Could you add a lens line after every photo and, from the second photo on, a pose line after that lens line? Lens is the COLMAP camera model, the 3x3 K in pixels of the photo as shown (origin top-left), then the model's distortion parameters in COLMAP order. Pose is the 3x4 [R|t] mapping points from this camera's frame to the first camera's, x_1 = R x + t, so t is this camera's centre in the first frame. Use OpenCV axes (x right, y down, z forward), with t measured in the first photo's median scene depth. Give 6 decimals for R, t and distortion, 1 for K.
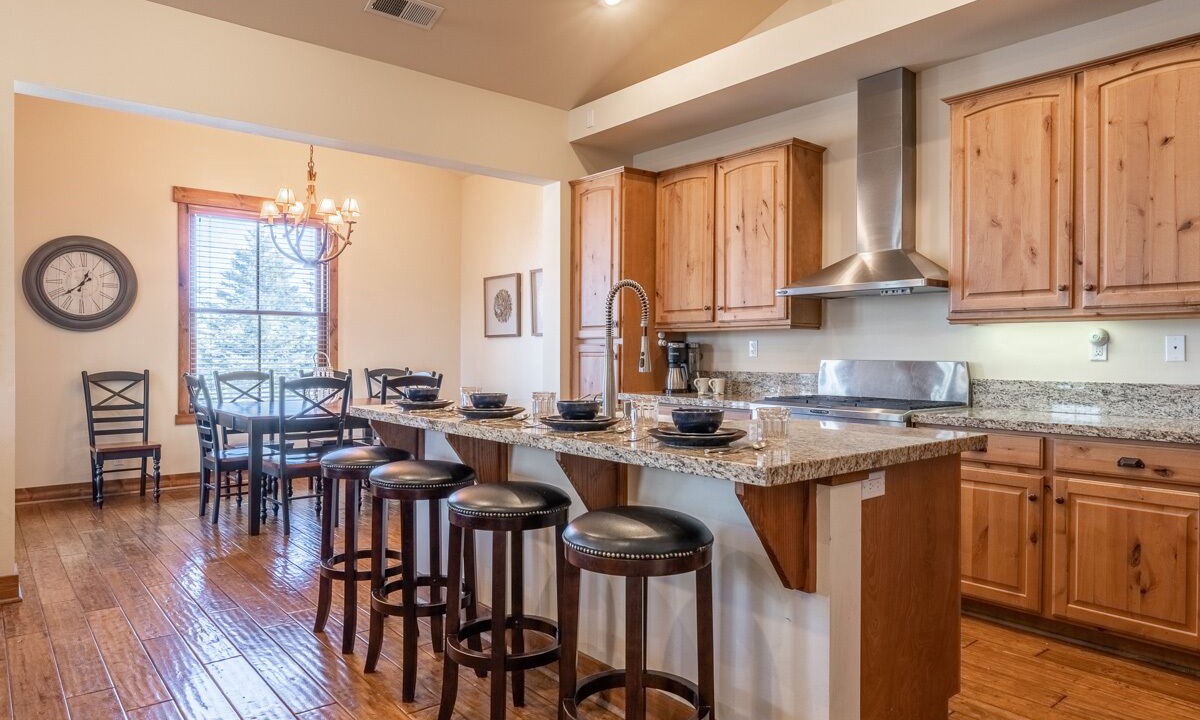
lens RADIAL K [[755.0, 0, 600.0], [0, 755.0, 360.0], [0, 0, 1]] dist [0.000906, 0.000779]
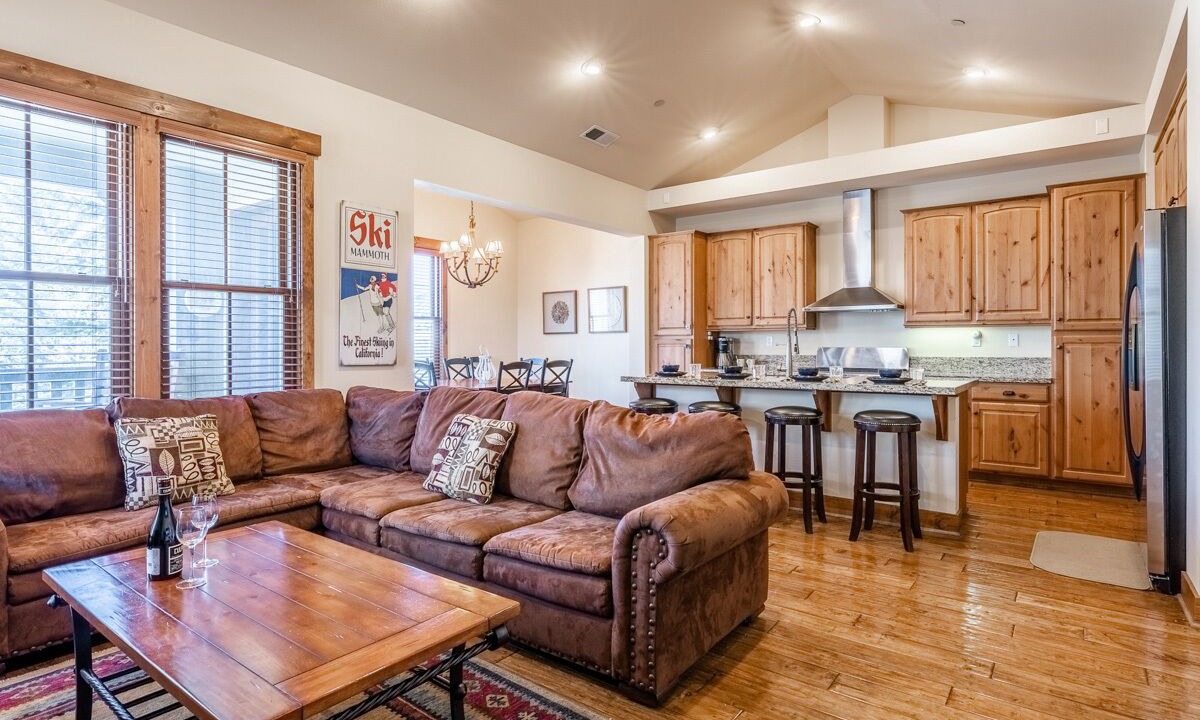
lens RADIAL K [[629.7, 0, 598.9], [0, 629.7, 347.9], [0, 0, 1]] dist [-0.003070, -0.000430]
pose [[0.974360, -0.008655, 0.224829, -0.652699], [0.009394, 0.999953, -0.002218, -0.000864], [-0.224799, 0.004273, 0.974396, -0.379843]]
